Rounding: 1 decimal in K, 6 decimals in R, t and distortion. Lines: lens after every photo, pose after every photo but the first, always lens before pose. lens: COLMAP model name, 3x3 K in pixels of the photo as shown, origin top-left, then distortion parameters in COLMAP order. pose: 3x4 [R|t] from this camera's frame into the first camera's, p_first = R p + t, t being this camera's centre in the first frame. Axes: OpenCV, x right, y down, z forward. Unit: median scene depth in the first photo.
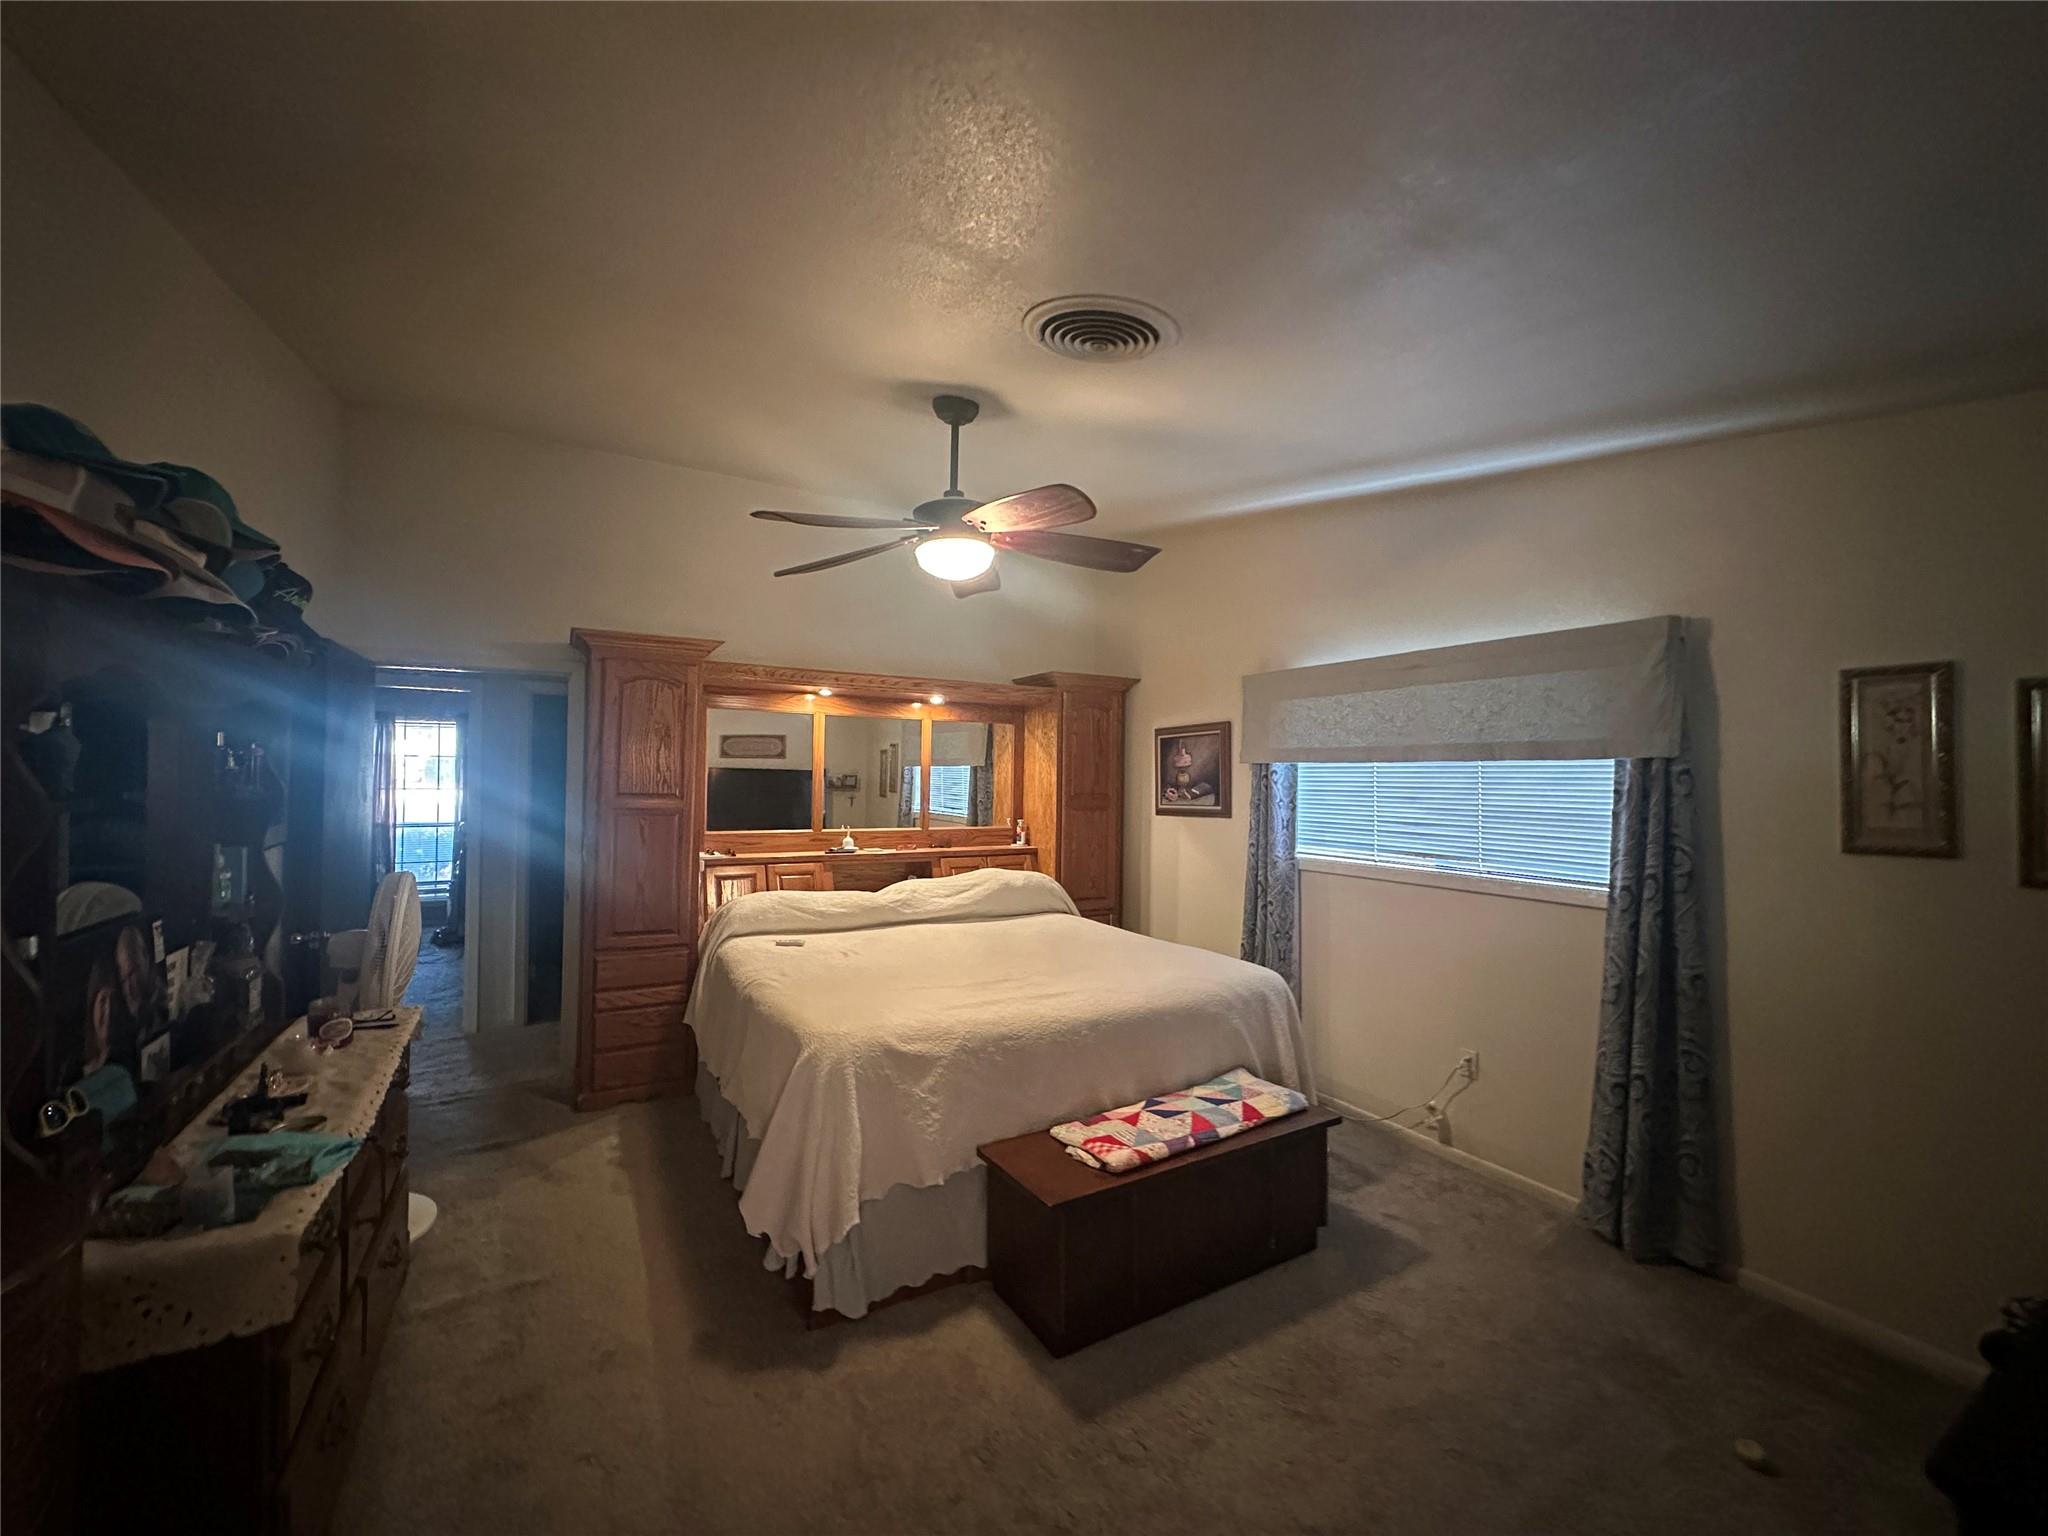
lens RADIAL K [[816.3, 0, 1020.5], [0, 816.3, 771.2], [0, 0, 1]] dist [0.001829, 0.000183]
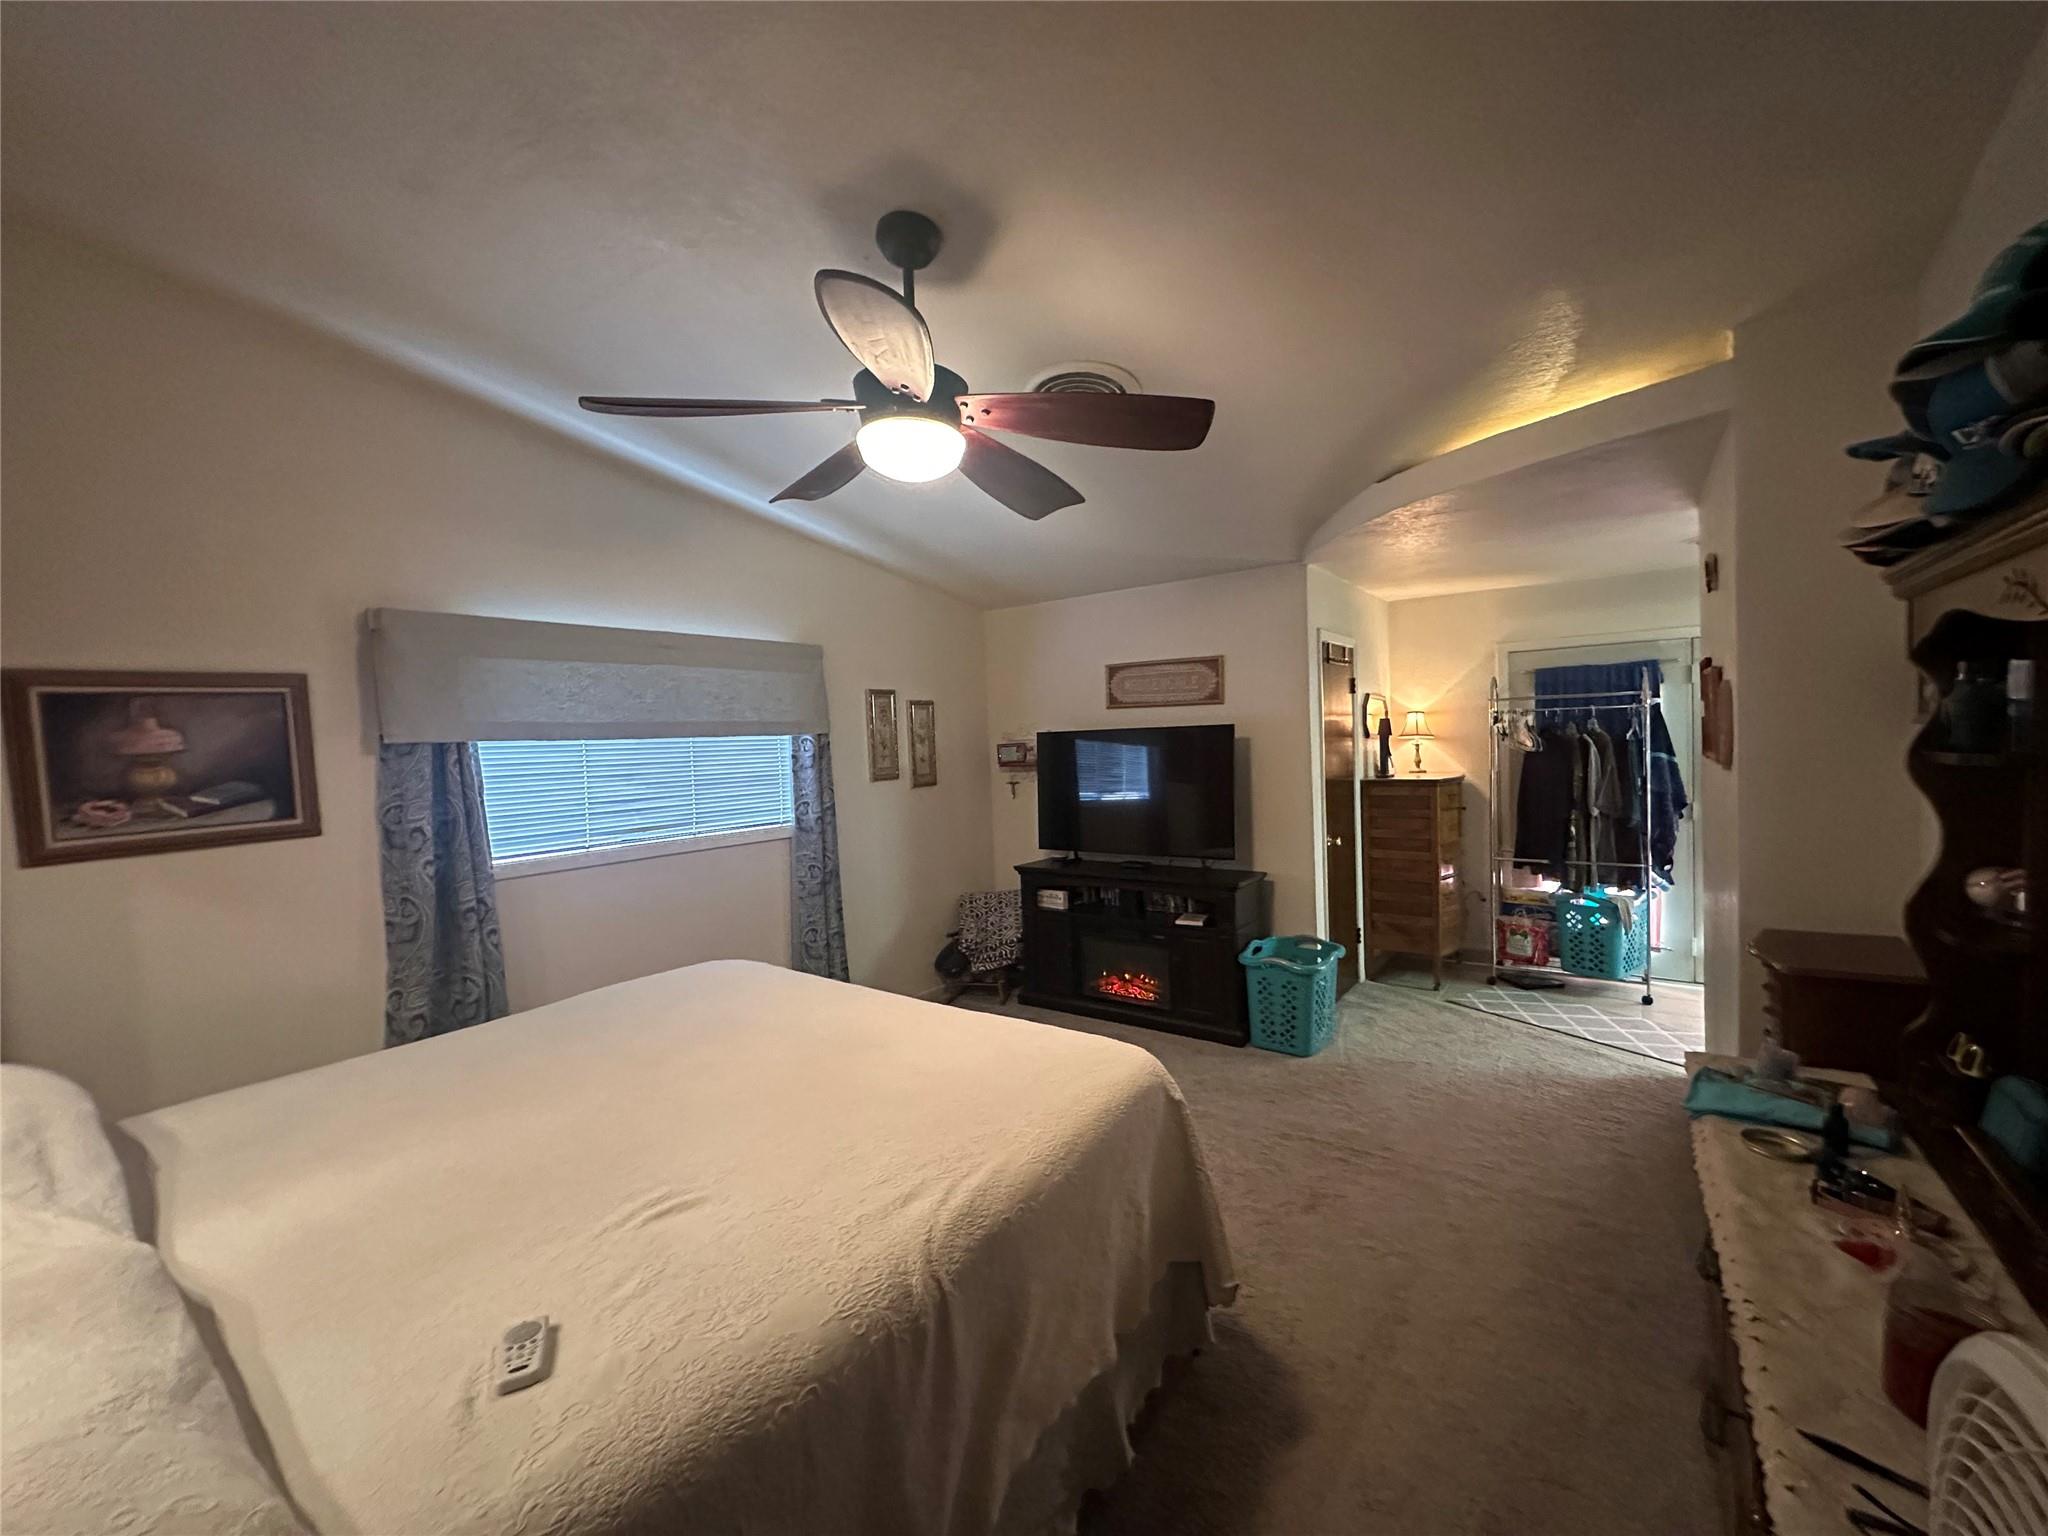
lens RADIAL K [[816.3, 0, 1020.5], [0, 816.3, 771.2], [0, 0, 1]] dist [0.001829, 0.000183]
pose [[-0.394154, -0.027274, 0.918640, -0.598204], [0.032251, 0.998533, 0.043483, 0.000093], [-0.918478, 0.046766, -0.392697, 0.905243]]
